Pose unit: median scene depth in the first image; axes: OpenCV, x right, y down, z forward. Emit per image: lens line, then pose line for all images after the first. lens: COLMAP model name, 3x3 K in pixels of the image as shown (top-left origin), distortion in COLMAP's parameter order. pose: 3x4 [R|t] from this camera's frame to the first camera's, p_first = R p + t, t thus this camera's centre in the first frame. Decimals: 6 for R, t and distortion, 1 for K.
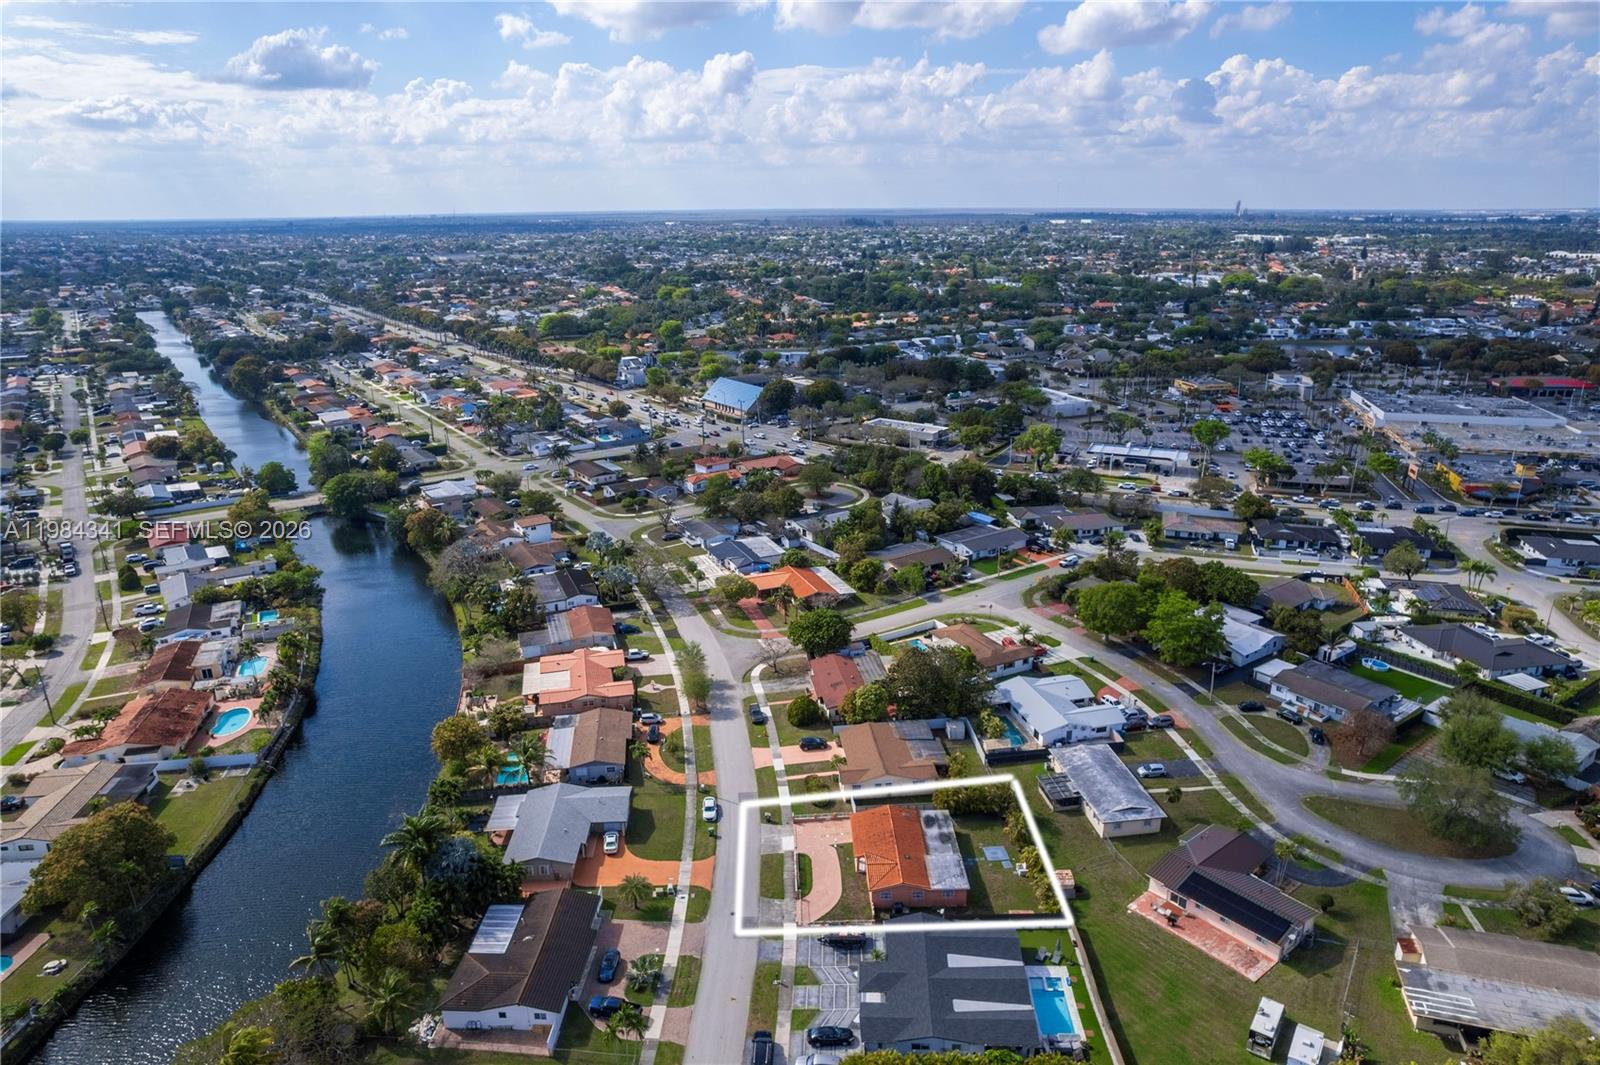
lens RADIAL K [[1030.5, 0, 809.3], [0, 1030.5, 527.5], [0, 0, 1]] dist [-0.072787, 0.064459]
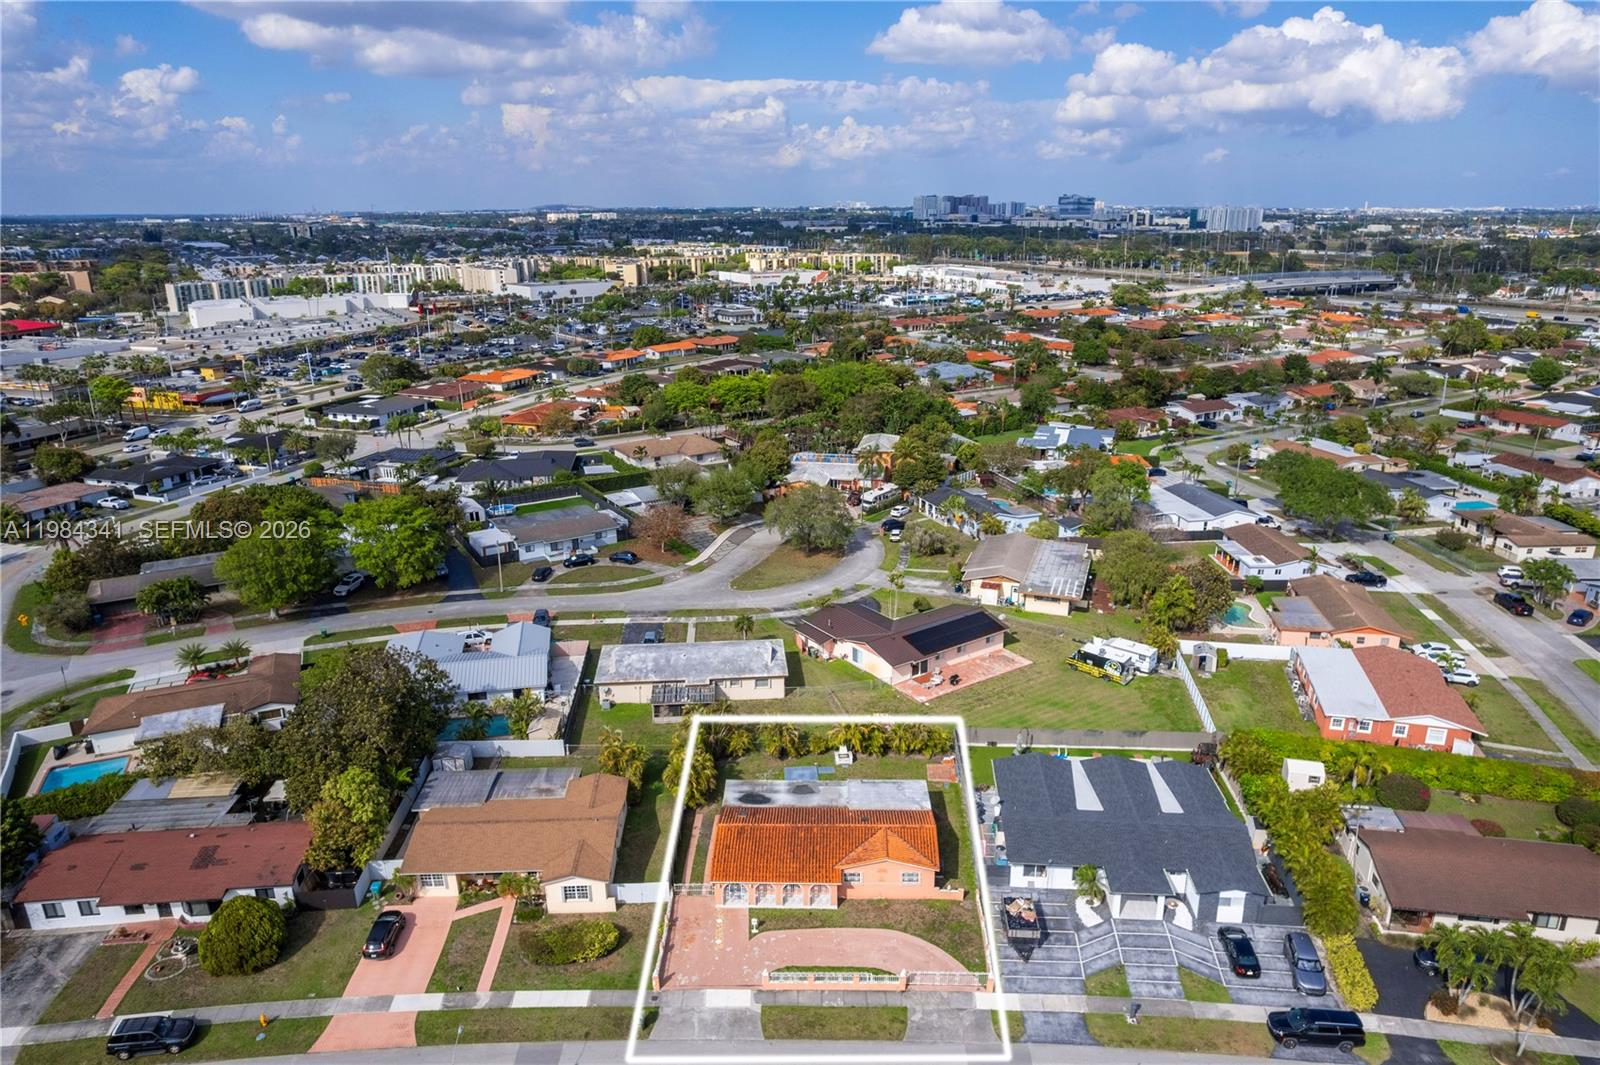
lens RADIAL K [[1030.5, 0, 809.3], [0, 1030.5, 527.5], [0, 0, 1]] dist [-0.072787, 0.064459]
pose [[0.052201, -0.293297, 0.954595, -0.466719], [0.311420, 0.913011, 0.263491, -0.016051], [-0.948837, 0.283526, 0.138999, 0.928119]]
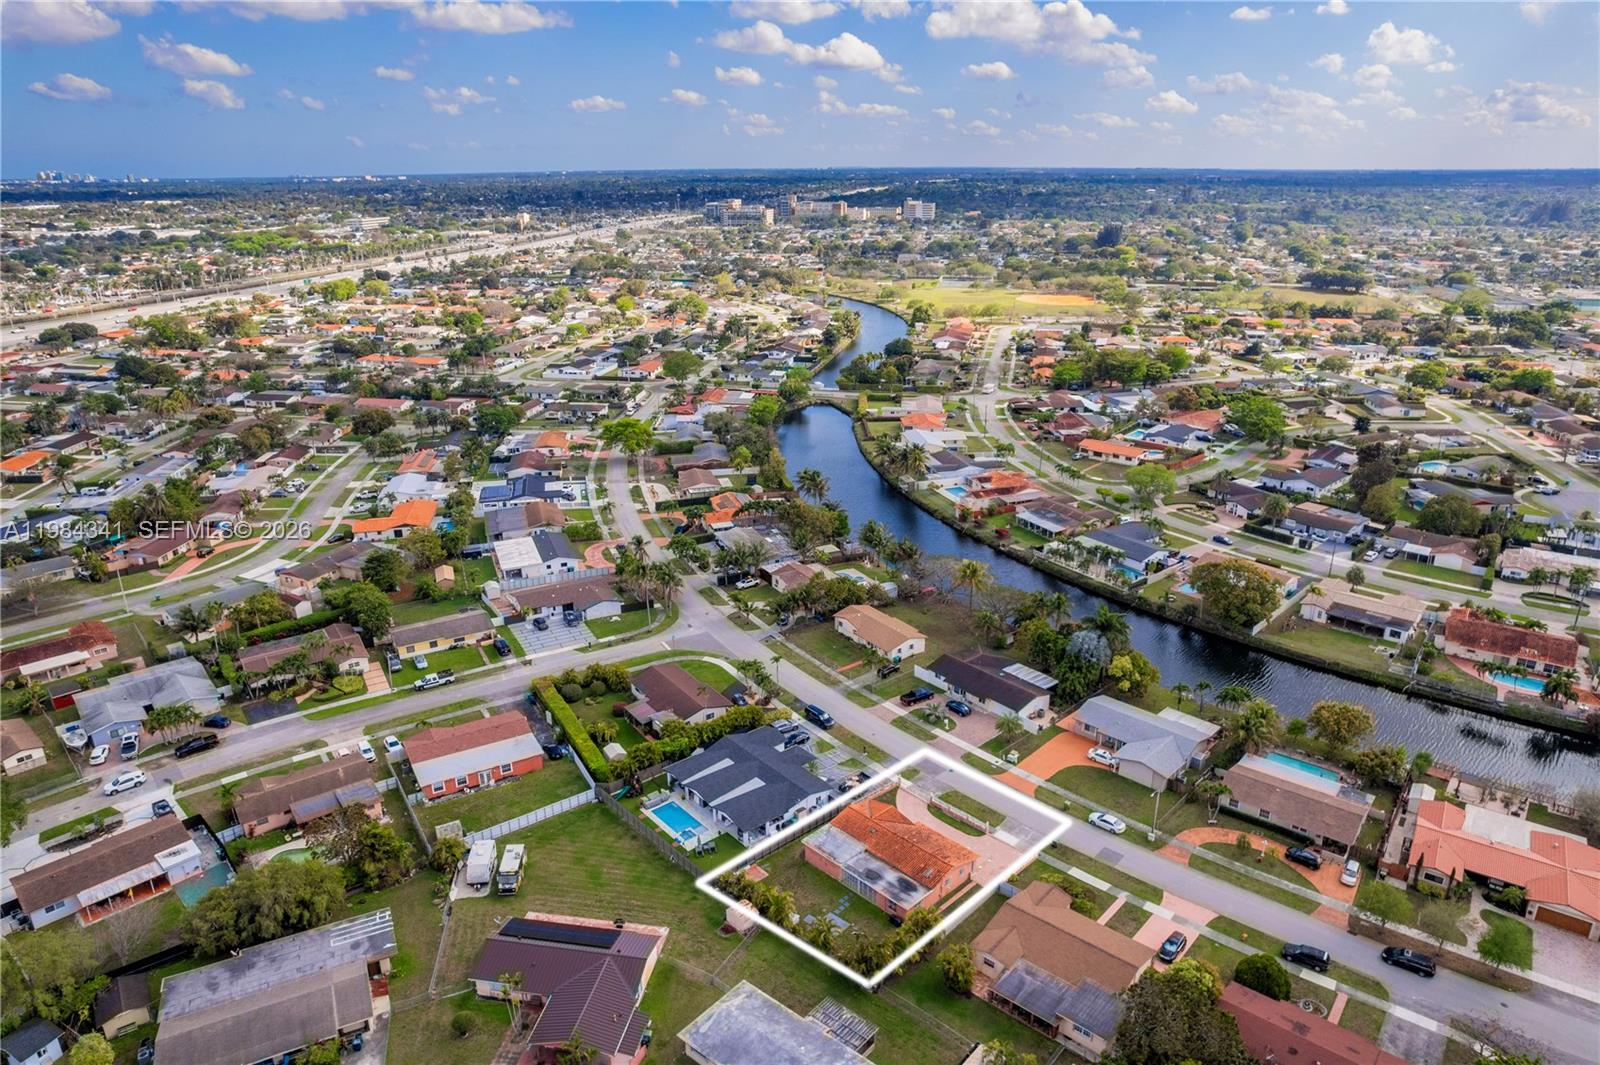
lens RADIAL K [[1030.5, 0, 809.3], [0, 1030.5, 527.5], [0, 0, 1]] dist [-0.072787, 0.064459]
pose [[-0.738371, 0.239380, -0.630480, 0.712612], [-0.198038, 0.816703, 0.542012, -0.446076], [0.644662, 0.525065, -0.555624, 1.401568]]
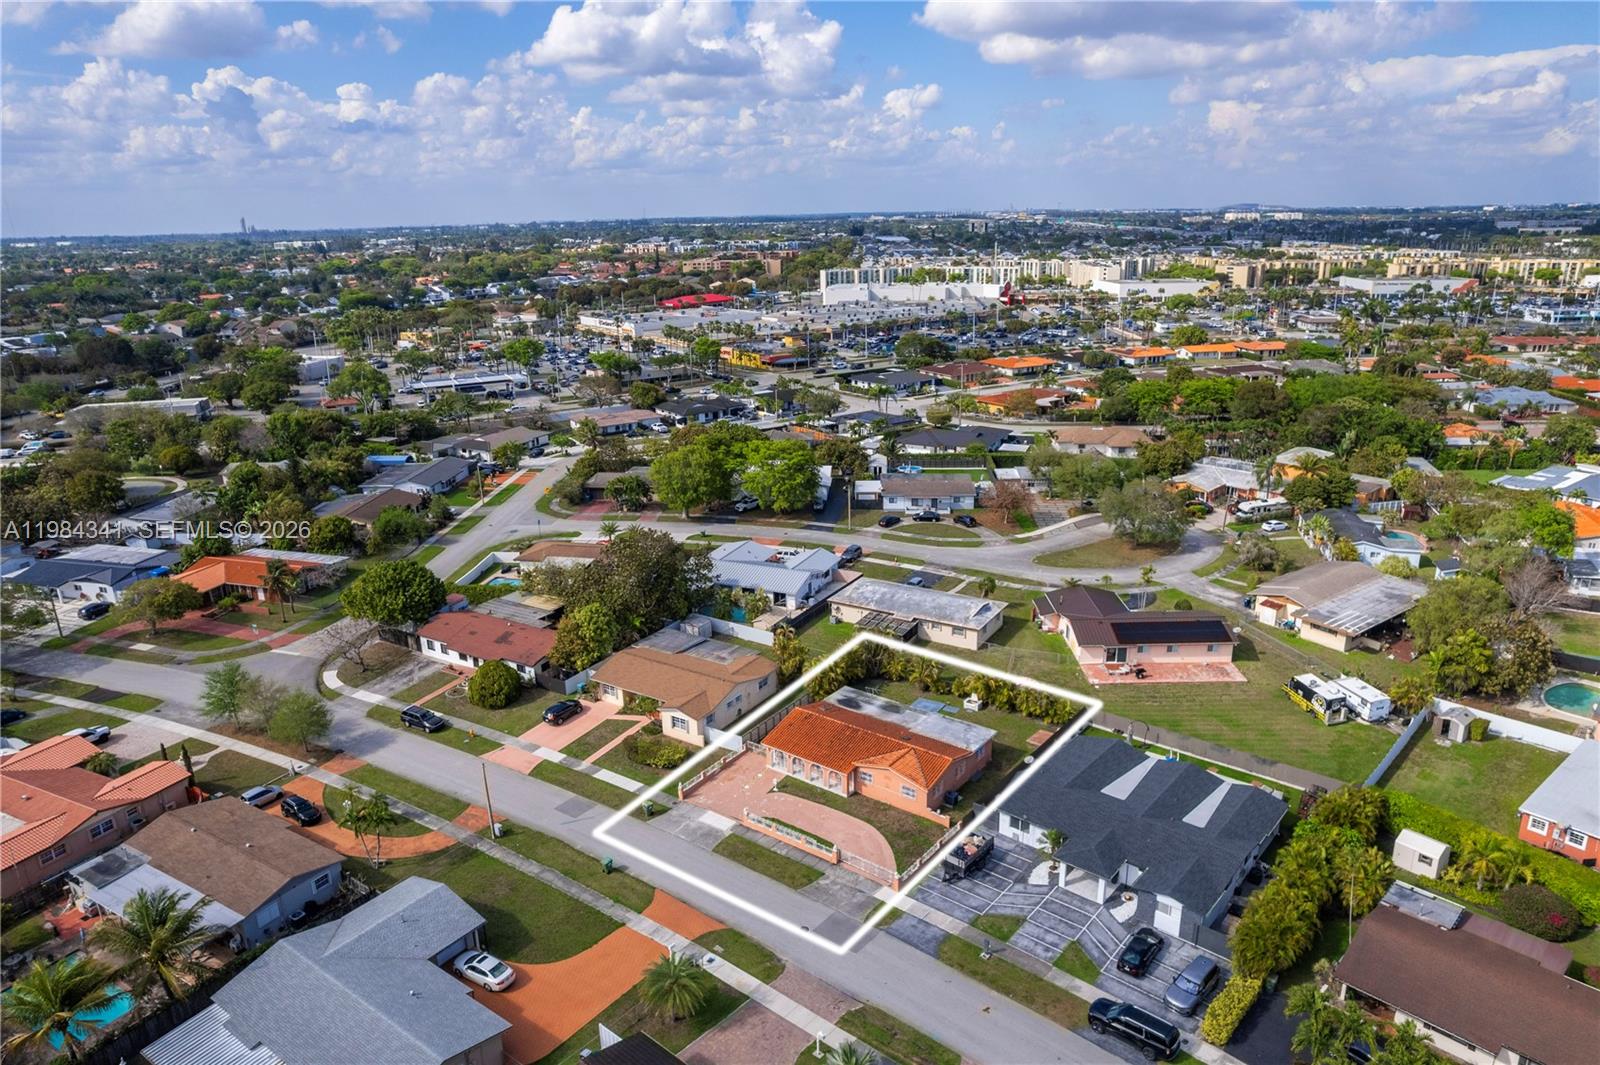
lens RADIAL K [[1030.5, 0, 809.3], [0, 1030.5, 527.5], [0, 0, 1]] dist [-0.072787, 0.064459]
pose [[0.626862, -0.233354, 0.743364, -0.456170], [0.254052, 0.963168, 0.088118, 0.105479], [-0.736547, 0.133615, 0.663058, 0.580433]]
